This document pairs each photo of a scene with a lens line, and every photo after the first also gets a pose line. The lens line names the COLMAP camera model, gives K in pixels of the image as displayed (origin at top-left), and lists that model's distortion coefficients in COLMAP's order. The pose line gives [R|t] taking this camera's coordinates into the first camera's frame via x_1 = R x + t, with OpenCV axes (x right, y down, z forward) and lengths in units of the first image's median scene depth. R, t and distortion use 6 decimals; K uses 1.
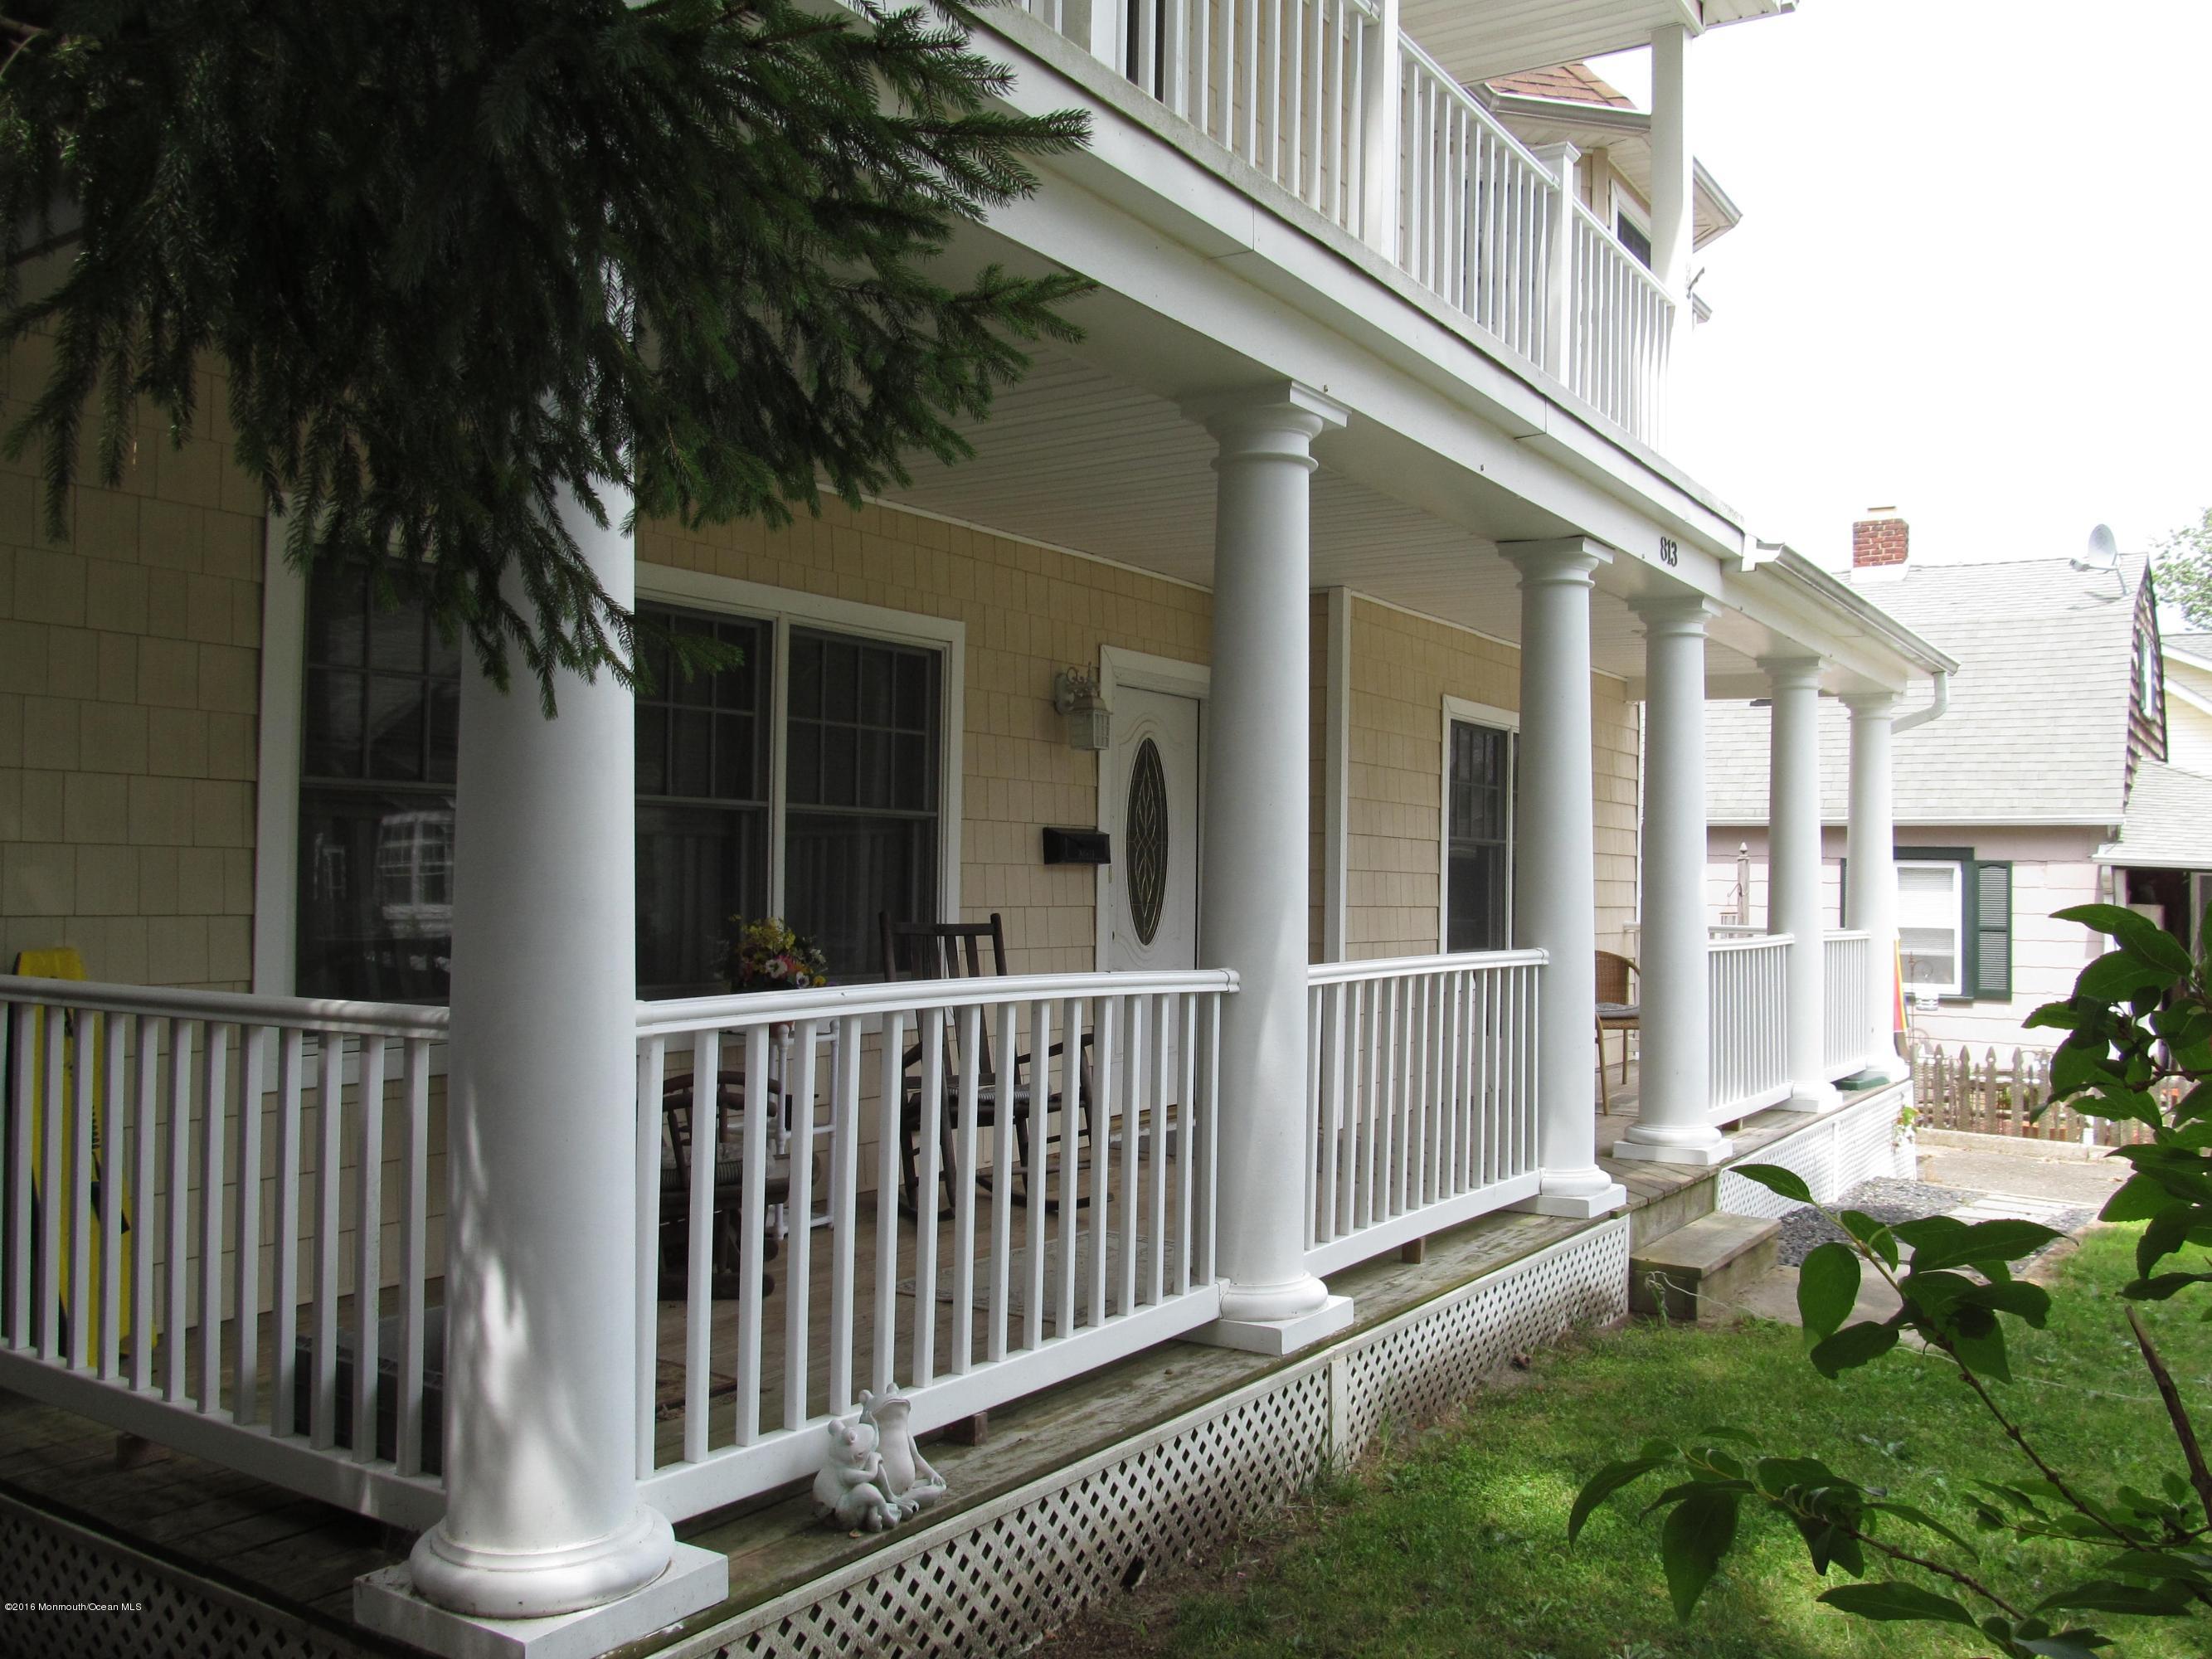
lens RADIAL K [[1855.1, 0, 1116.2], [0, 1855.1, 838.3], [0, 0, 1]] dist [-0.060680, 0.039167]
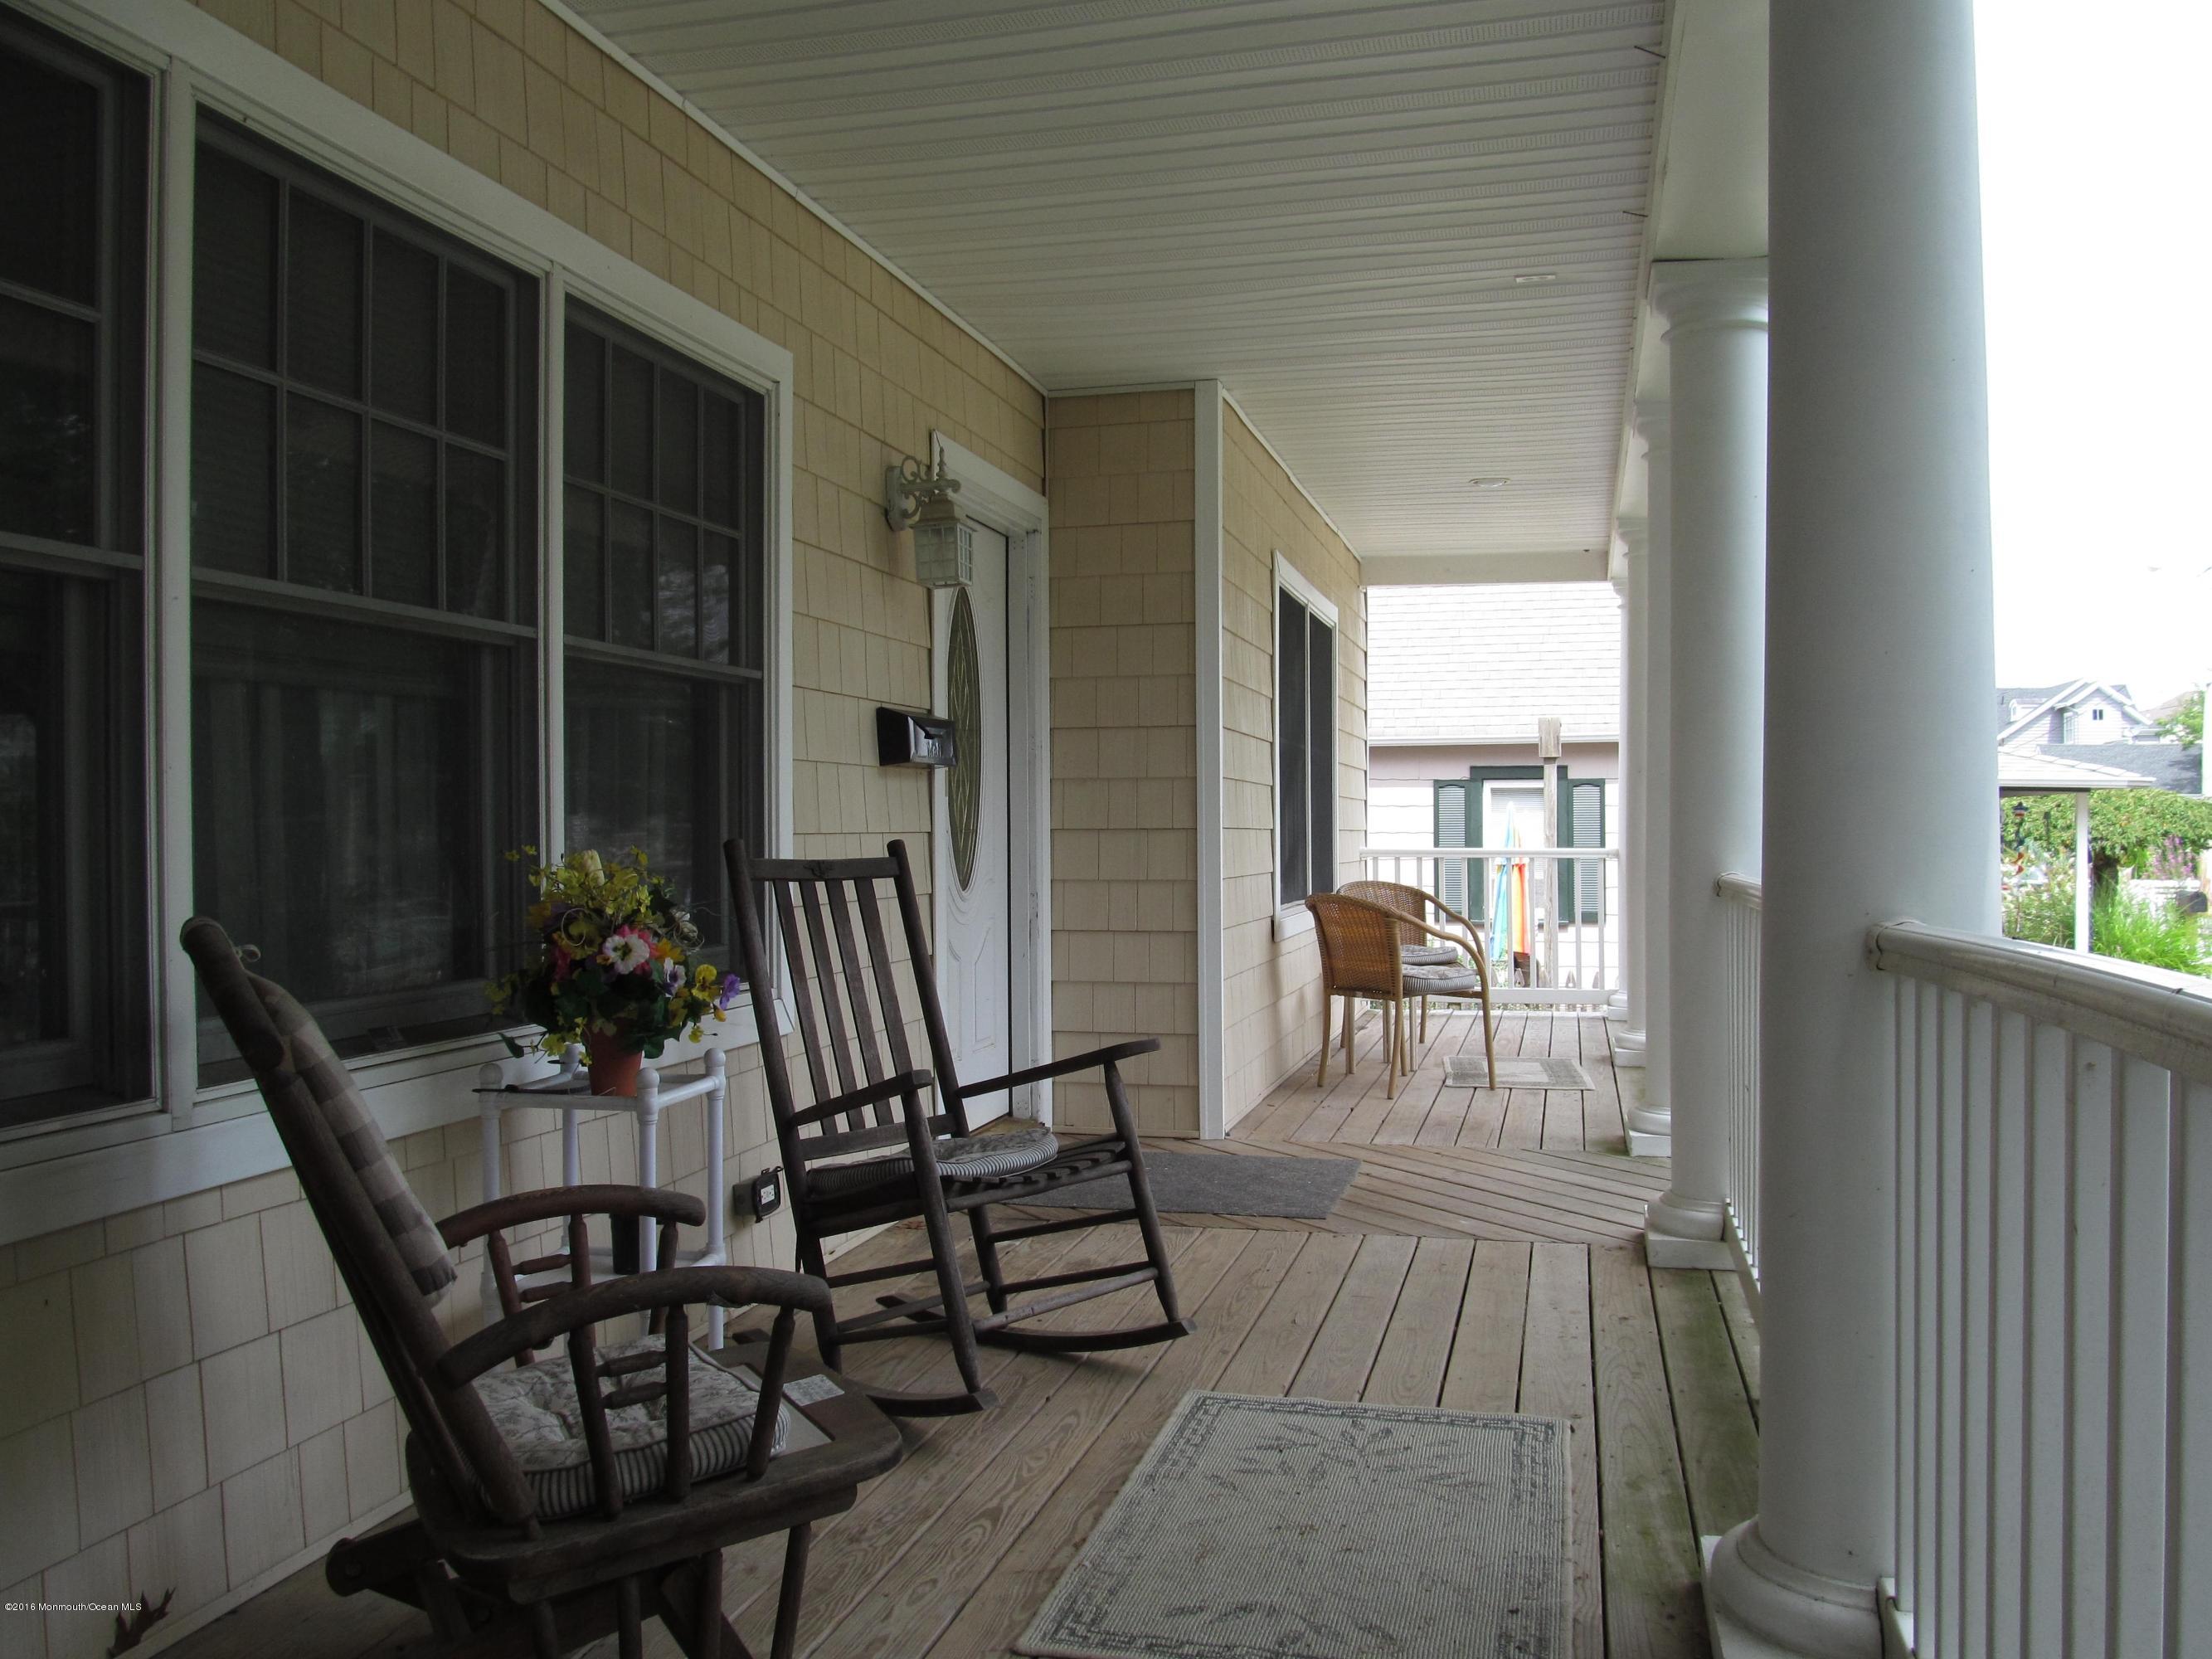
lens RADIAL K [[1855.1, 0, 1105.9], [0, 1855.1, 817.0], [0, 0, 1]] dist [-0.060680, 0.039167]
pose [[0.952201, -0.022158, 0.304666, -0.061114], [0.016483, 0.999640, 0.021187, 0.007594], [-0.305026, -0.015152, 0.952224, 0.145302]]
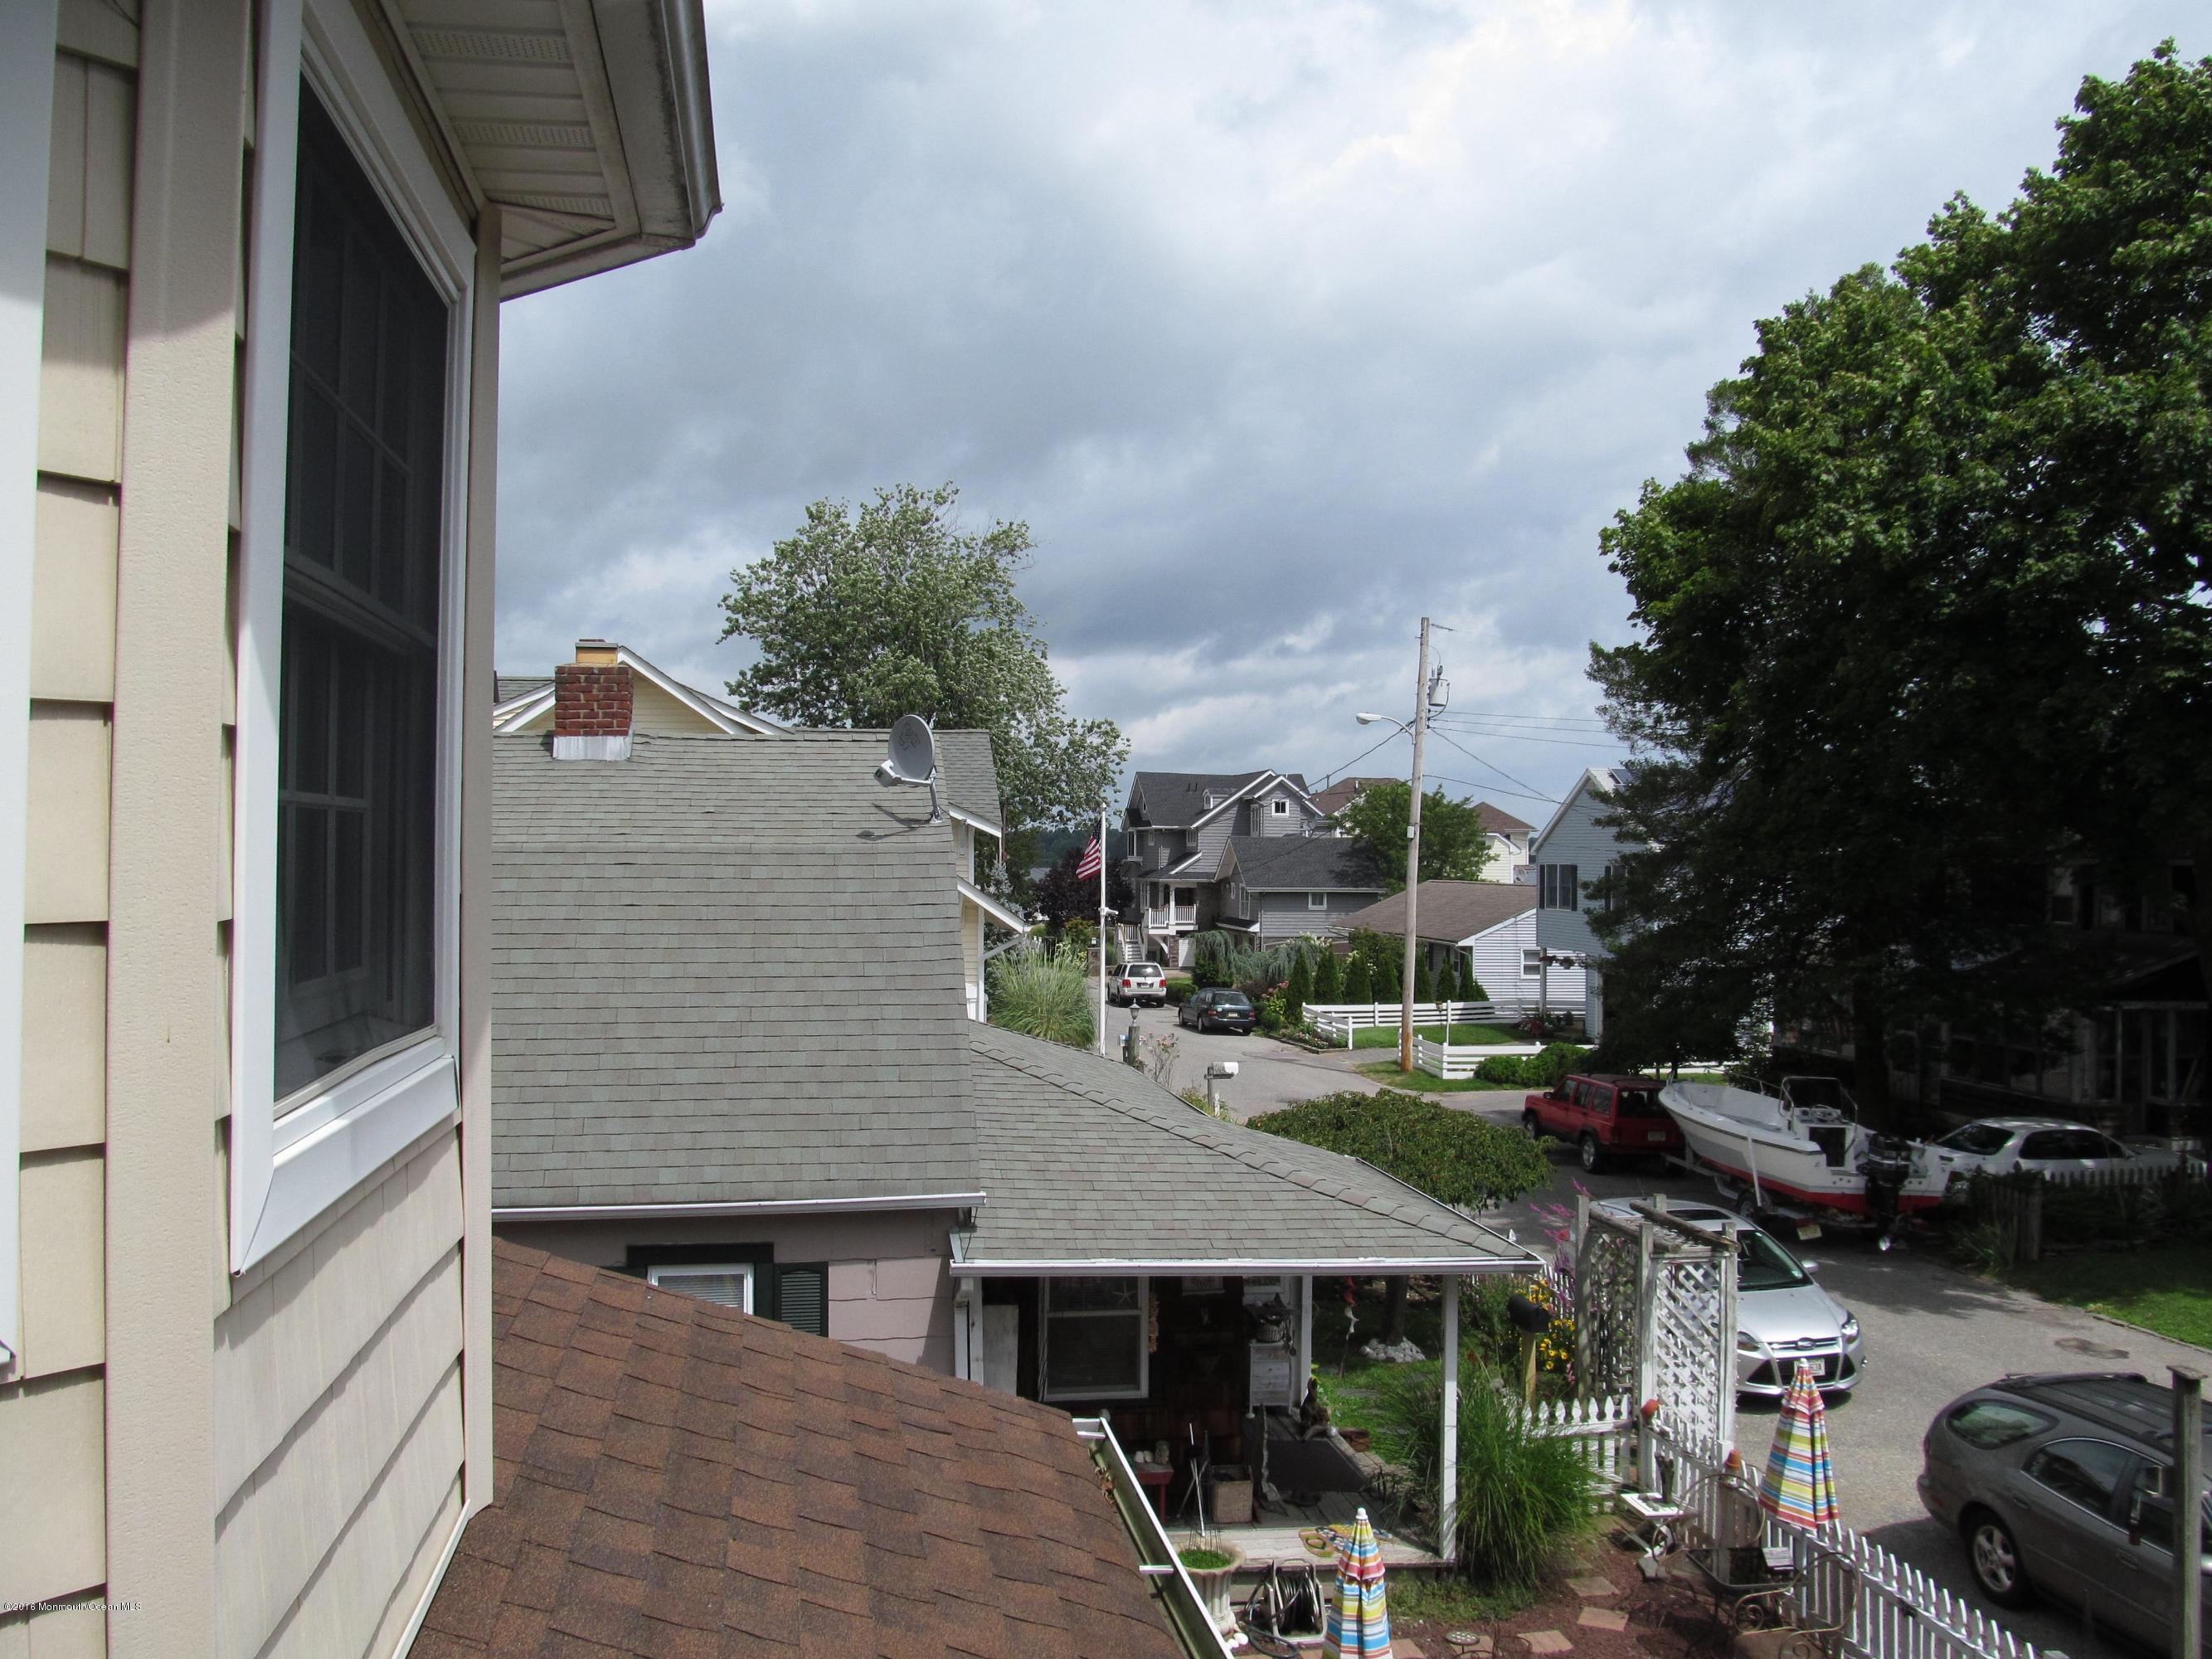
lens RADIAL K [[1855.1, 0, 1100.0], [0, 1855.1, 827.4], [0, 0, 1]] dist [-0.060680, 0.039167]
pose [[0.747508, -0.007432, 0.664211, 0.121994], [-0.005355, 0.999837, 0.017214, -0.152215], [-0.664231, -0.016424, 0.747347, 0.437698]]
